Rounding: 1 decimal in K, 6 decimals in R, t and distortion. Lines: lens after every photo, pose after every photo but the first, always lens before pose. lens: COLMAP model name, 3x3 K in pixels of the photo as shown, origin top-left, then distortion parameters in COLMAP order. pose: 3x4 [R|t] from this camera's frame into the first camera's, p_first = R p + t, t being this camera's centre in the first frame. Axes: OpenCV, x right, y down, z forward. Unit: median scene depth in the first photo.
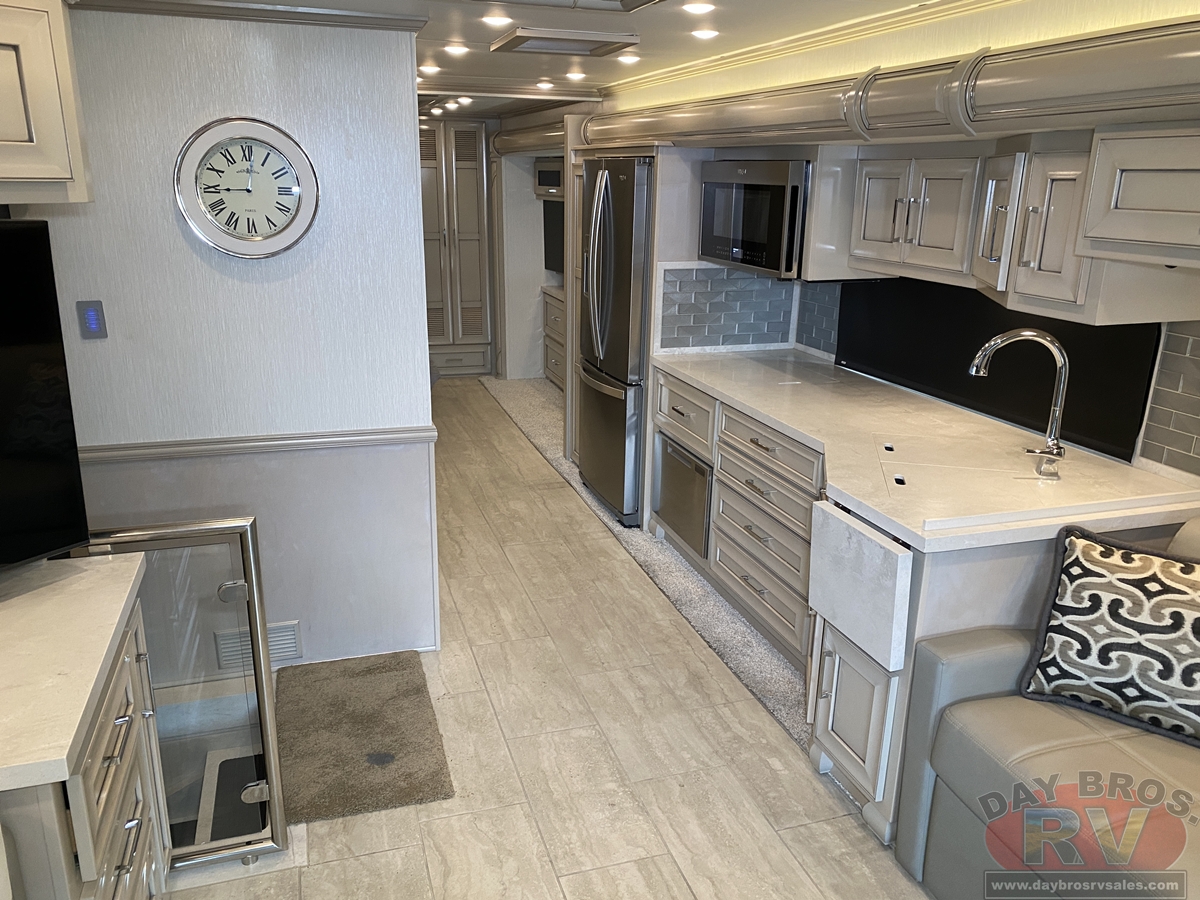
lens RADIAL K [[929.1, 0, 600.0], [0, 929.1, 450.0], [0, 0, 1]] dist [0.030580, 0.001581]
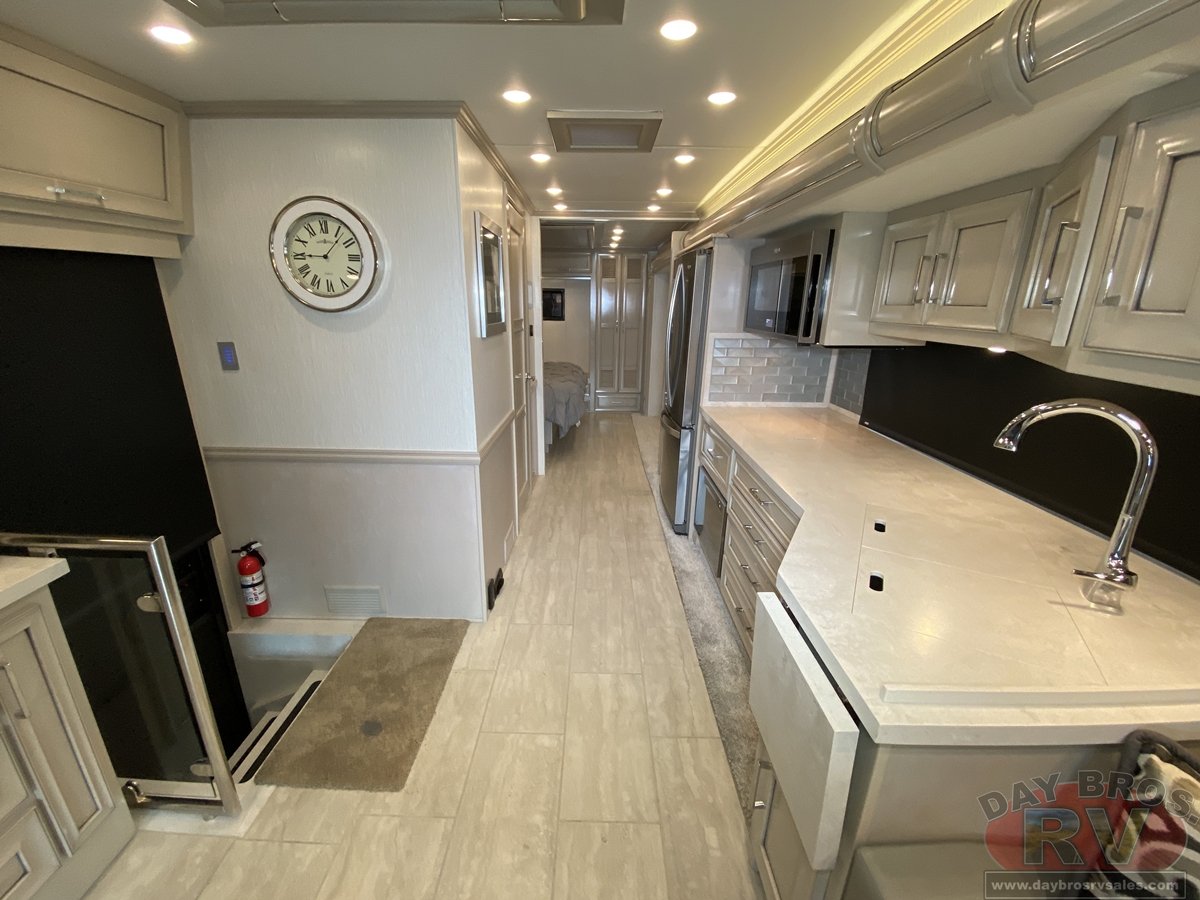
lens RADIAL K [[489.9, 0, 591.2], [0, 489.9, 452.7], [0, 0, 1]] dist [0.015290, -0.017493]
pose [[0.947656, 0.090389, -0.306233, 0.171208], [-0.088207, 0.995881, 0.020985, -0.053679], [0.306869, 0.007126, 0.951725, 0.429316]]
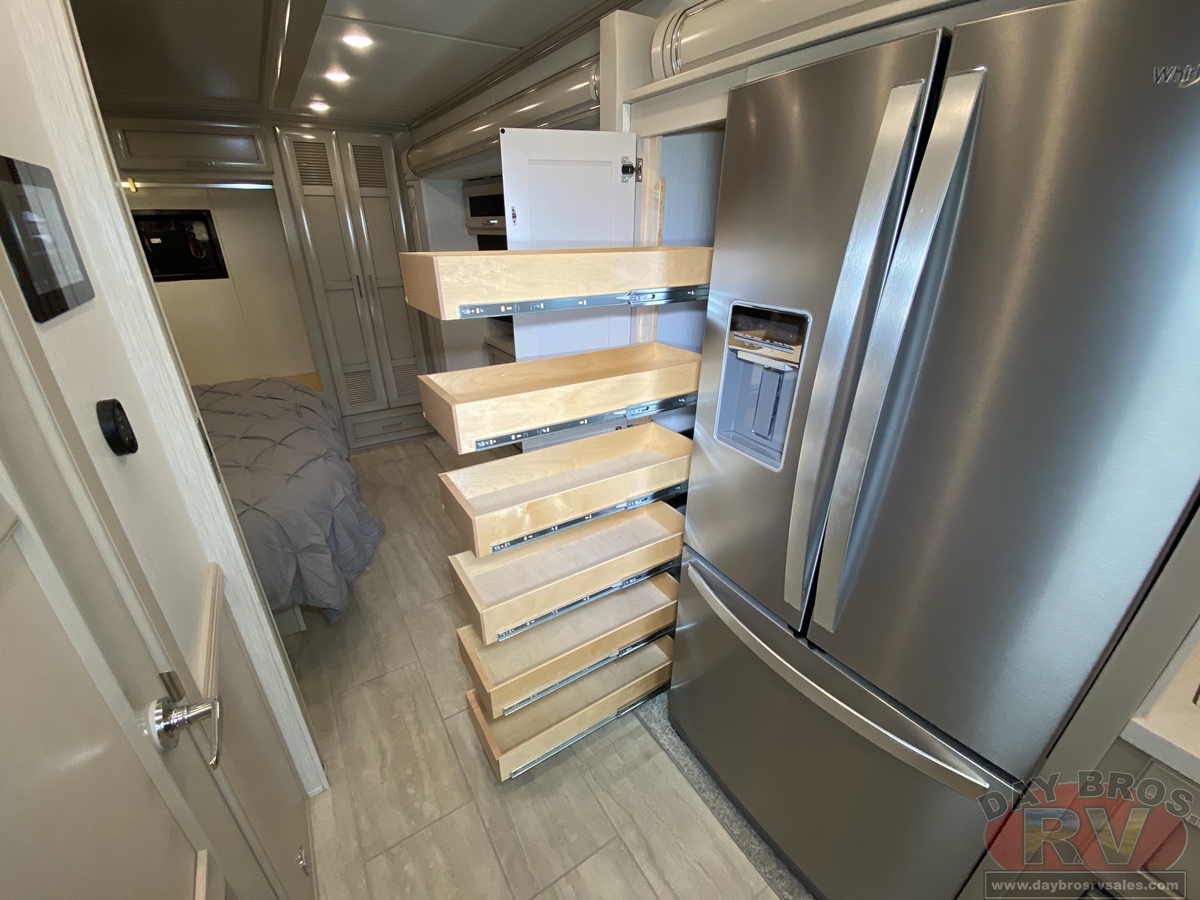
lens RADIAL K [[489.9, 0, 591.2], [0, 489.9, 452.7], [0, 0, 1]] dist [0.015290, -0.017493]
pose [[0.968184, -0.118200, 0.220566, -0.197604], [0.085936, 0.984859, 0.150558, -0.314675], [-0.235022, -0.126814, 0.963682, 1.243963]]
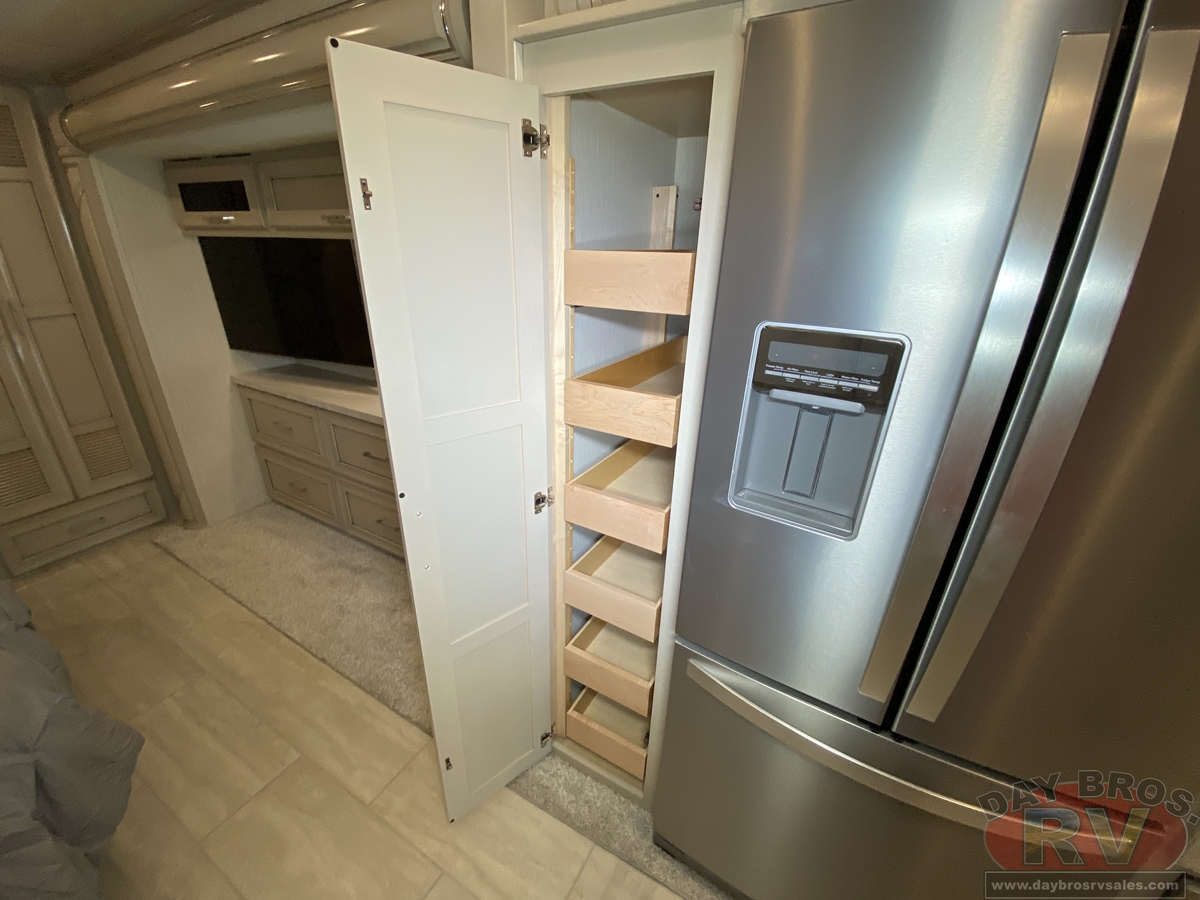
lens RADIAL K [[489.9, 0, 591.2], [0, 489.9, 452.7], [0, 0, 1]] dist [0.015290, -0.017493]
pose [[0.745916, -0.261472, 0.612570, -0.242176], [0.181440, 0.964706, 0.190842, -0.354024], [-0.640850, -0.031207, 0.767031, 1.407904]]
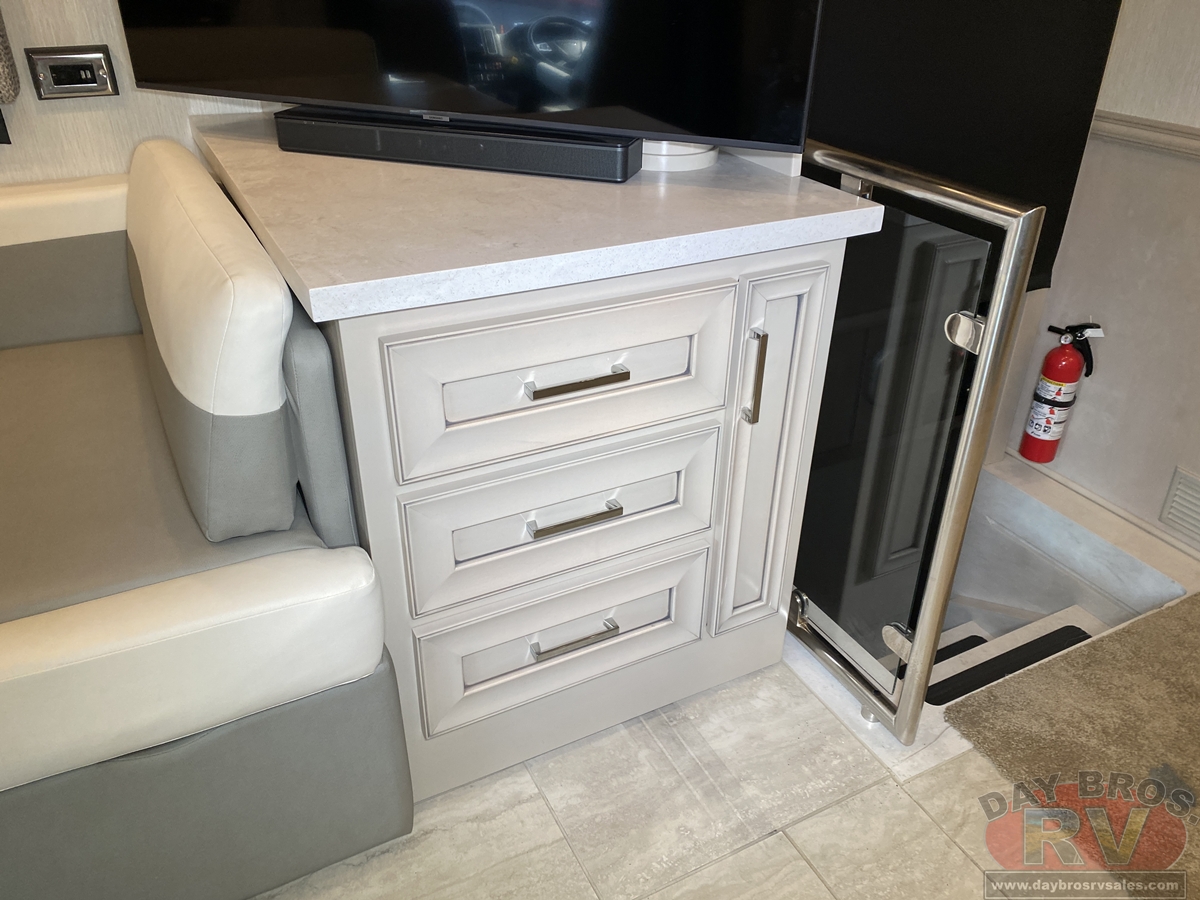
lens RADIAL K [[917.6, 0, 600.0], [0, 917.6, 450.0], [0, 0, 1]] dist [-0.000062, 0.002010]
pose [[0.164419, 0.482495, -0.860328, 0.065926], [-0.285156, 0.858207, 0.426809, 0.026732], [0.944274, 0.175152, 0.278692, 0.446349]]
